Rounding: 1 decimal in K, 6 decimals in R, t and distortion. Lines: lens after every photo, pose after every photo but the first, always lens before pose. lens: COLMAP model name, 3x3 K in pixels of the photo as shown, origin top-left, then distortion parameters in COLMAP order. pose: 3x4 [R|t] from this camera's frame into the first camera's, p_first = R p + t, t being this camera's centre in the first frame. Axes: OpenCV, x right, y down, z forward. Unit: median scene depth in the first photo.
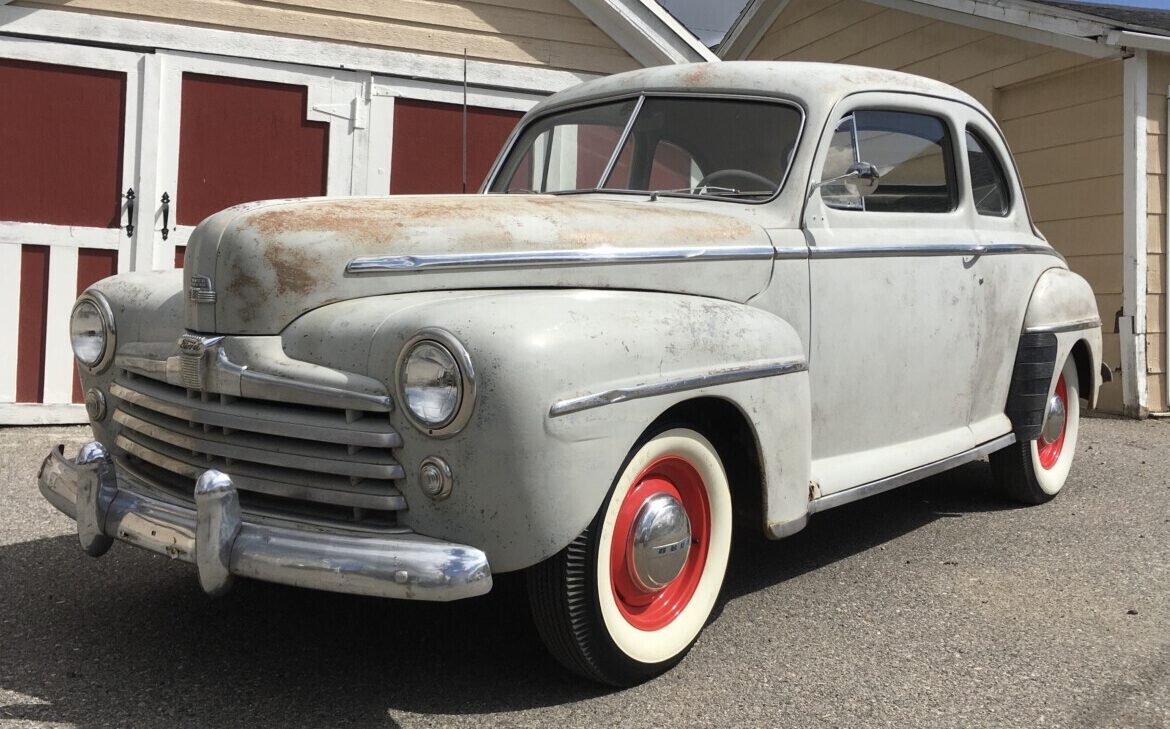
lens RADIAL K [[1205.3, 0, 585.0], [0, 1205.3, 364.5], [0, 0, 1]] dist [0.068100, 0.006743]
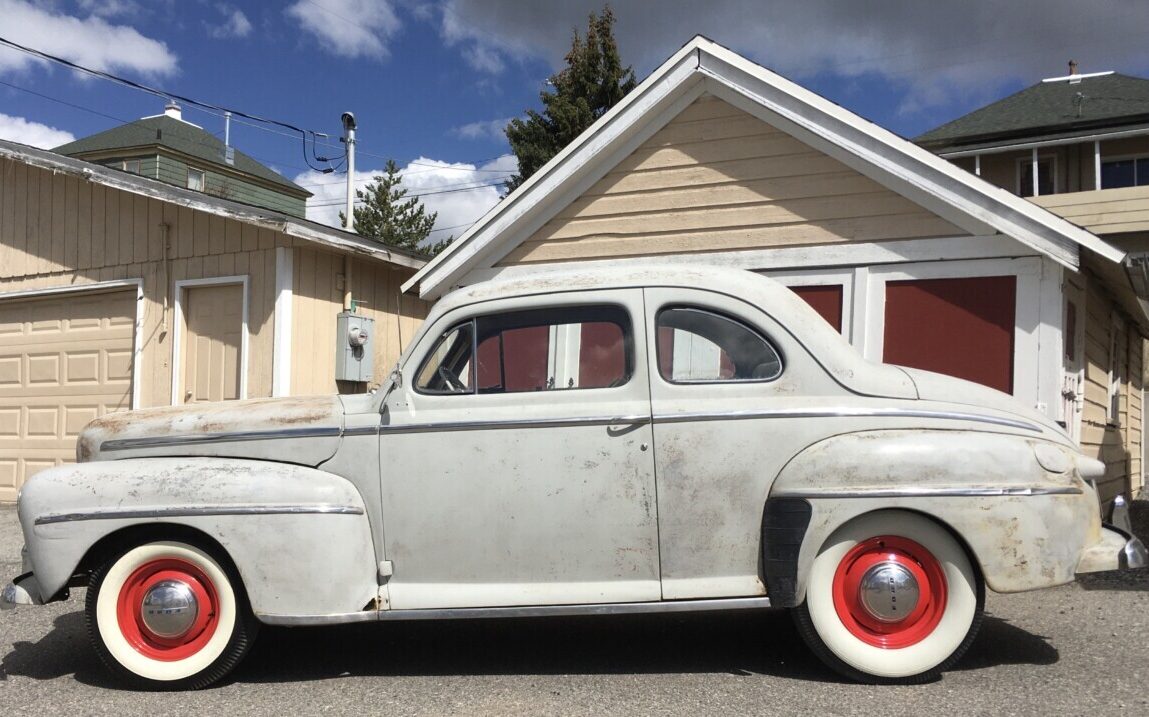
lens RADIAL K [[1183.7, 0, 574.5], [0, 1183.7, 358.5], [0, 0, 1]] dist [0.068100, 0.006743]
pose [[0.573054, -0.058135, -0.817453, 1.203641], [-0.042110, 0.994074, -0.100216, -0.038806], [0.818435, 0.091852, 0.567210, 0.332605]]
